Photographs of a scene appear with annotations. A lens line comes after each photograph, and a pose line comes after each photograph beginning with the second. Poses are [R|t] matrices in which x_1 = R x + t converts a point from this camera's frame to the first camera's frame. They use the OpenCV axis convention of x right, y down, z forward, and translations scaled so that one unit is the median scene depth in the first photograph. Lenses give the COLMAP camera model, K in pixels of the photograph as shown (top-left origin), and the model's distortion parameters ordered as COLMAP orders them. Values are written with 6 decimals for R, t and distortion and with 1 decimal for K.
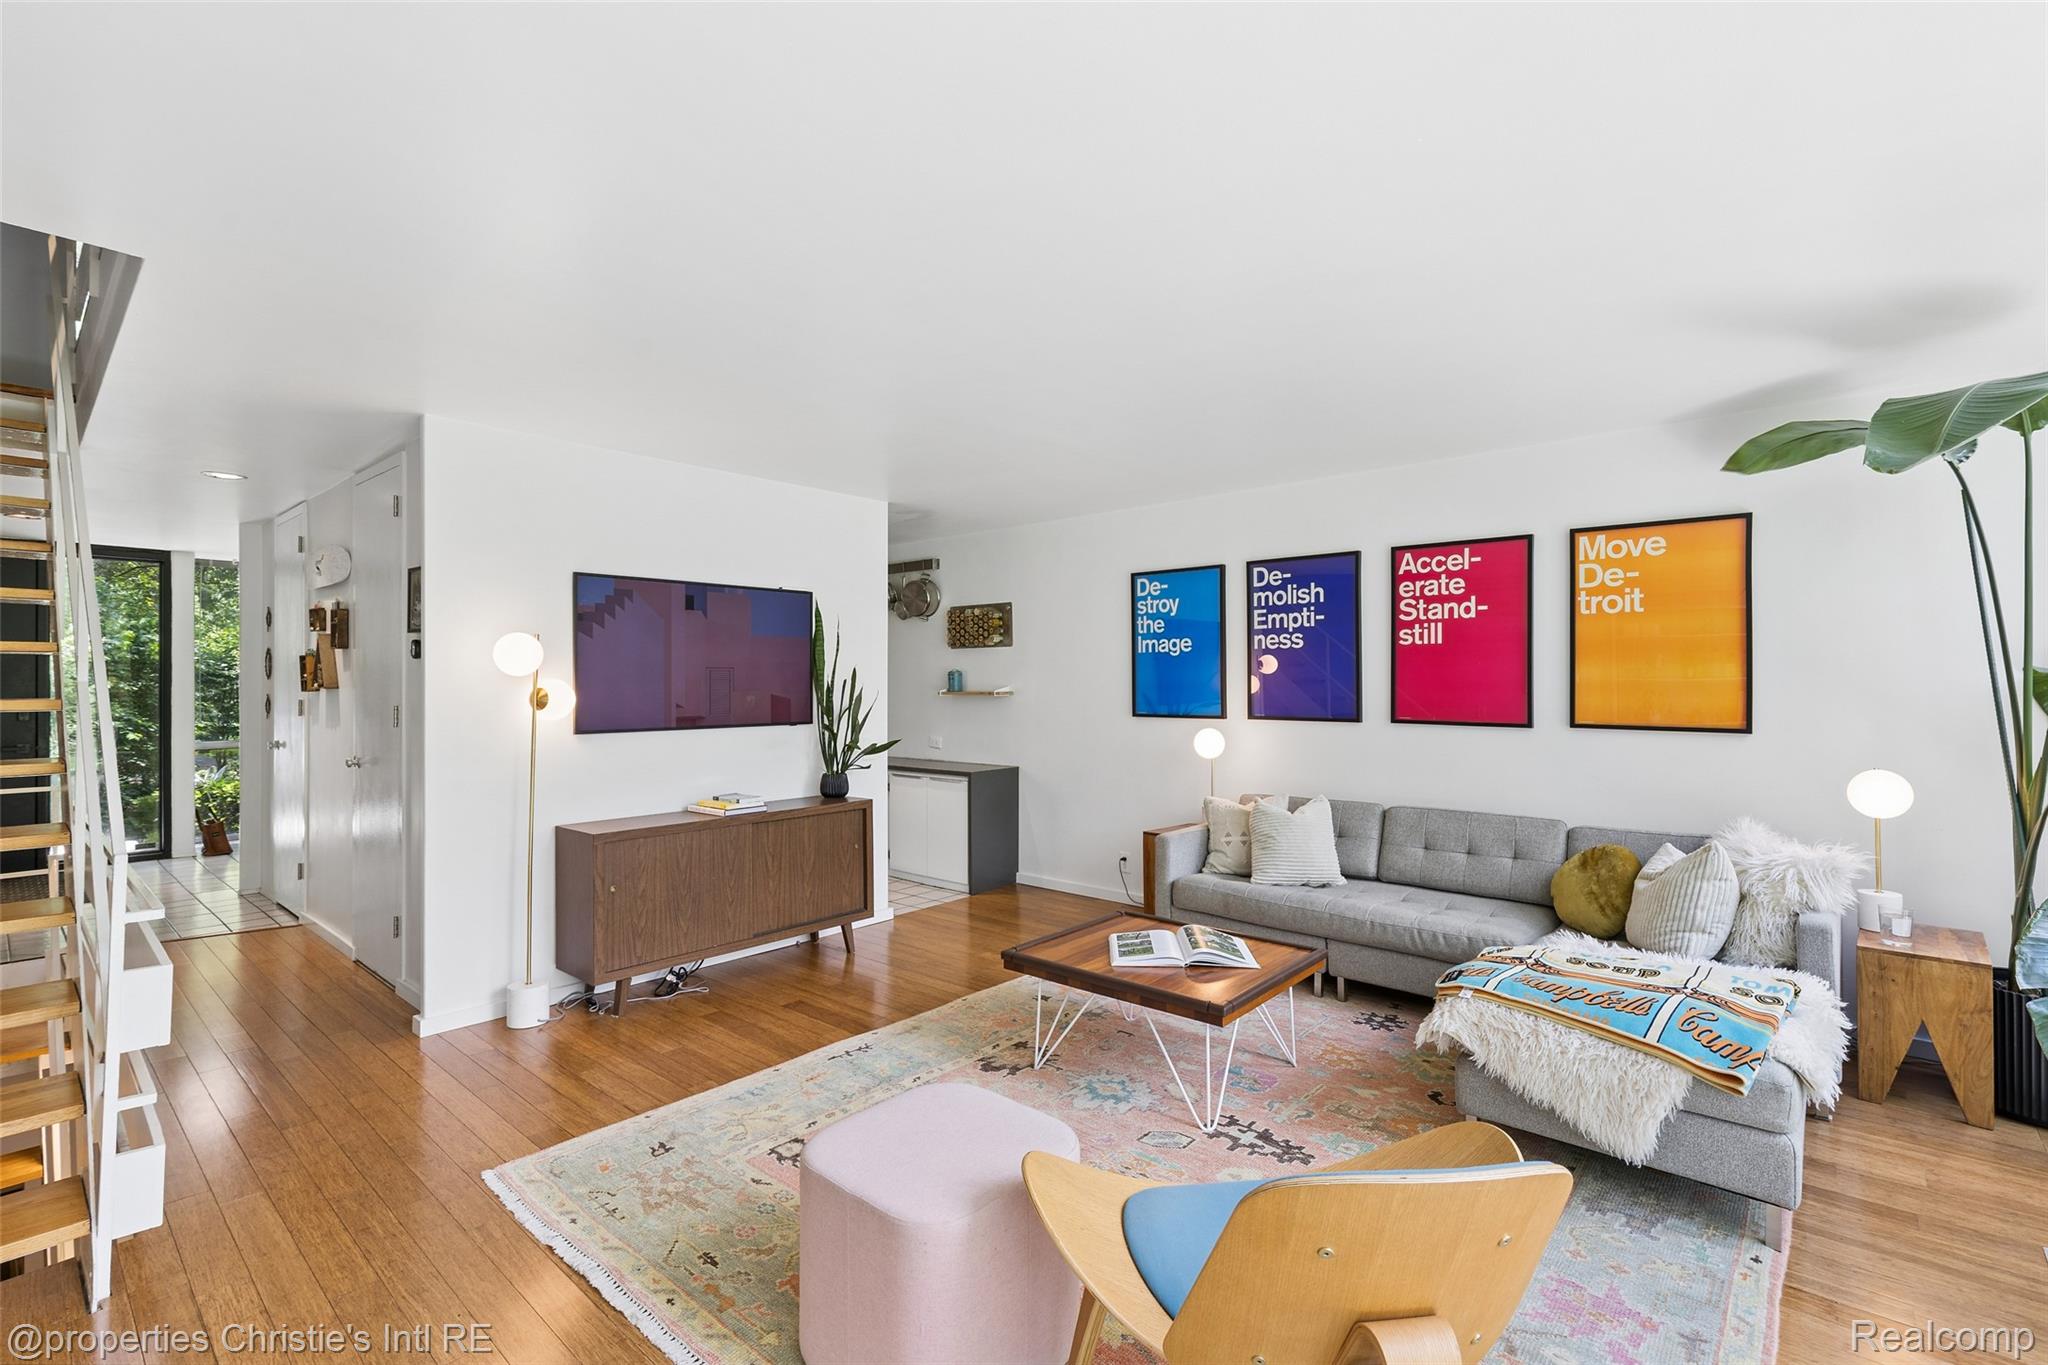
lens RADIAL K [[917.8, 0, 1028.4], [0, 917.8, 677.2], [0, 0, 1]] dist [-0.000050, 0.000284]
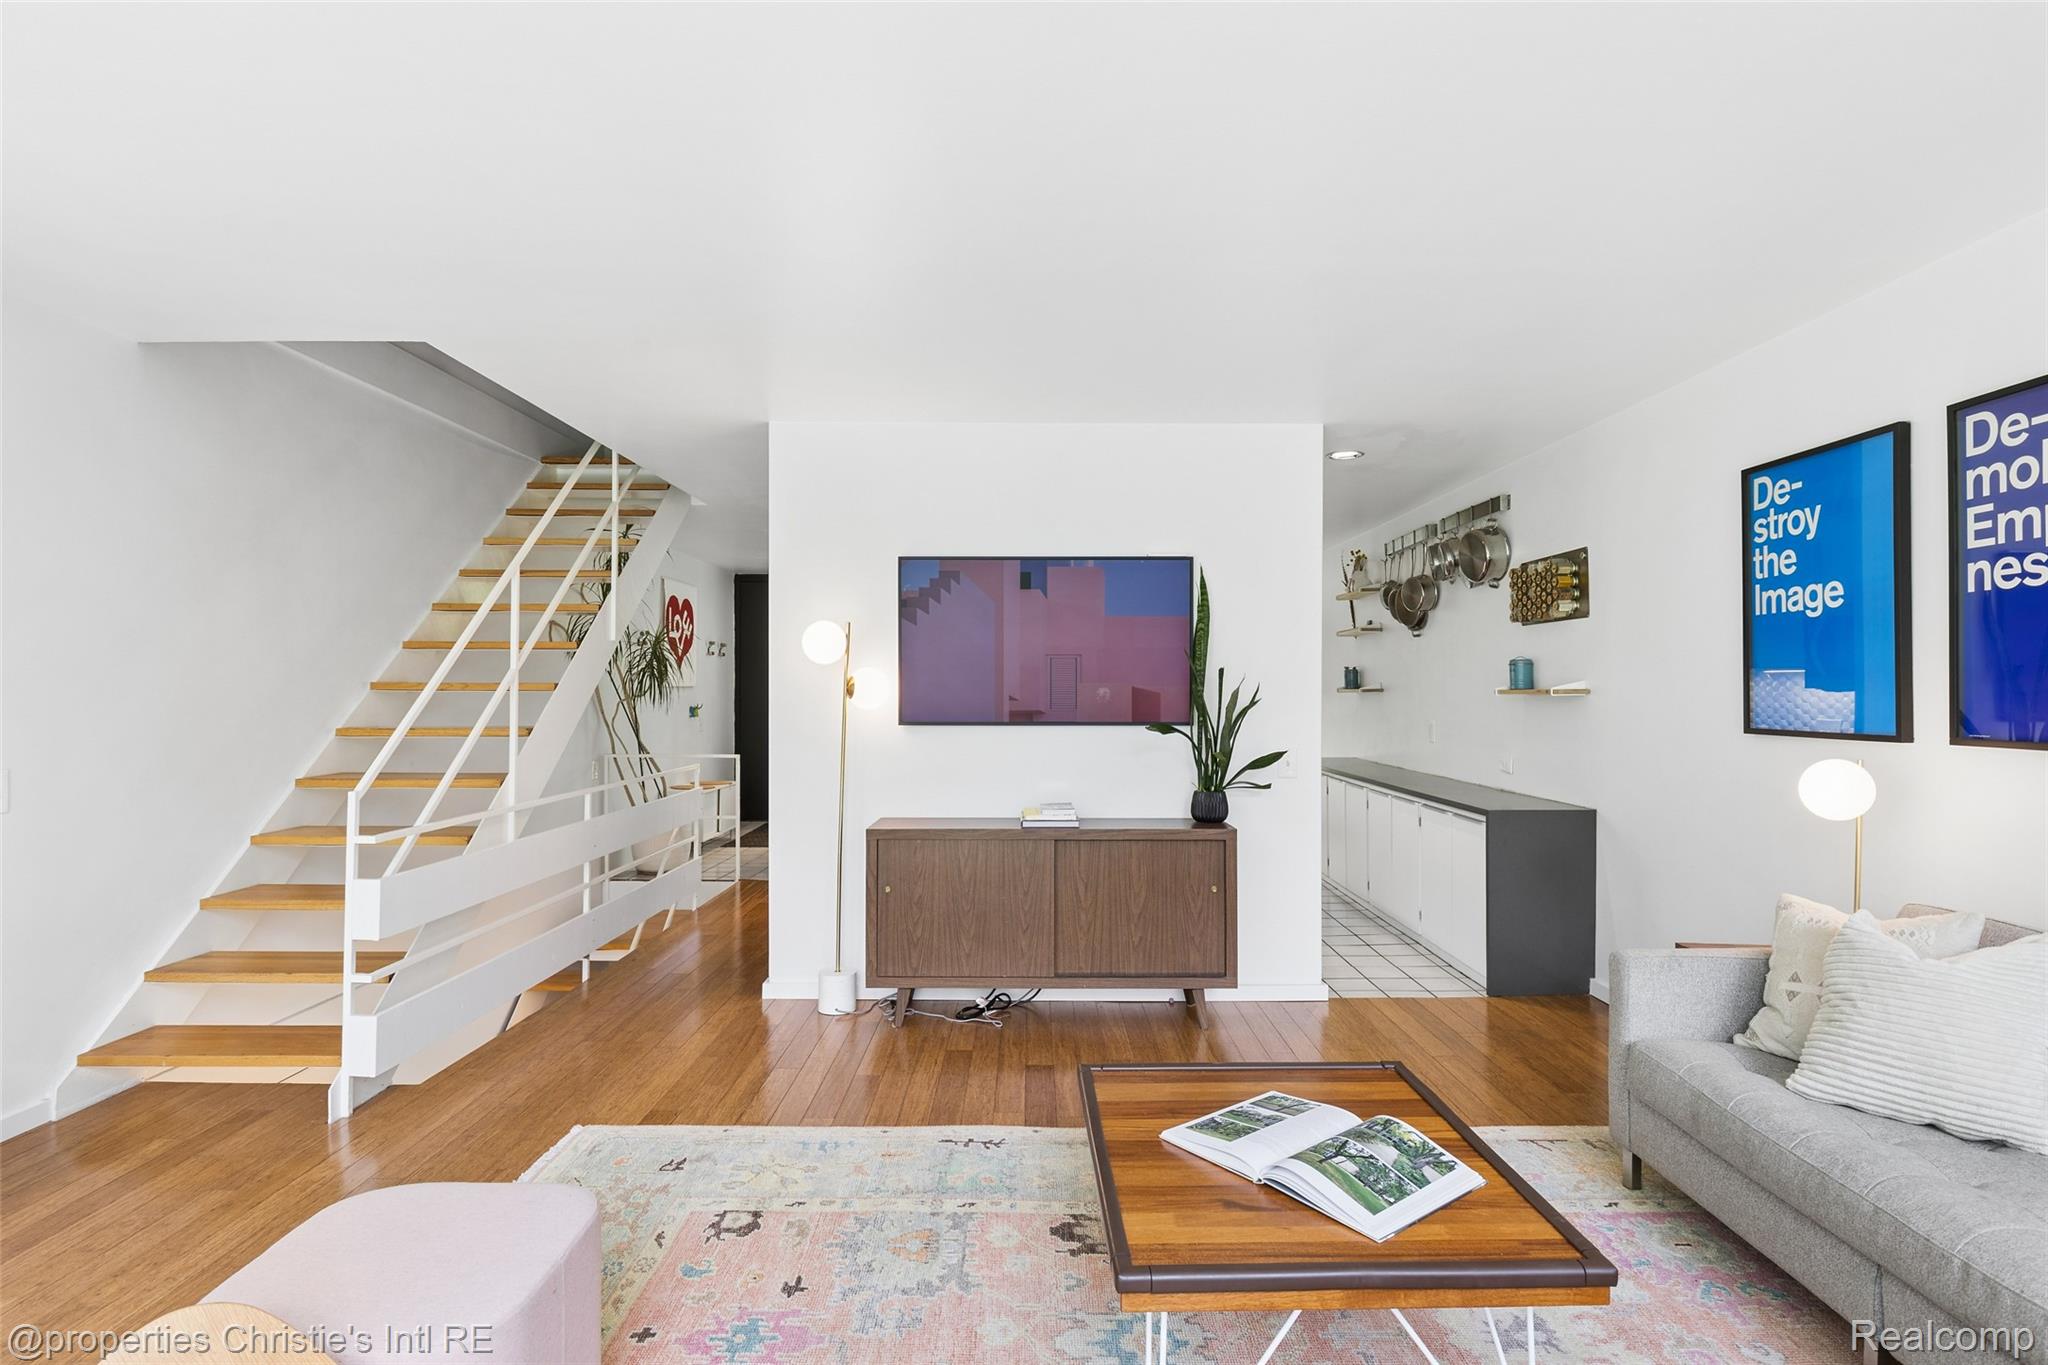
lens RADIAL K [[1027.9, 0, 1026.5], [0, 1027.9, 690.4], [0, 0, 1]] dist [-0.009240, 0.000412]
pose [[0.661048, 0.004330, -0.750331, 0.320763], [0.000847, 0.999978, 0.006517, 0.014886], [0.750343, -0.004944, 0.661030, 0.308384]]
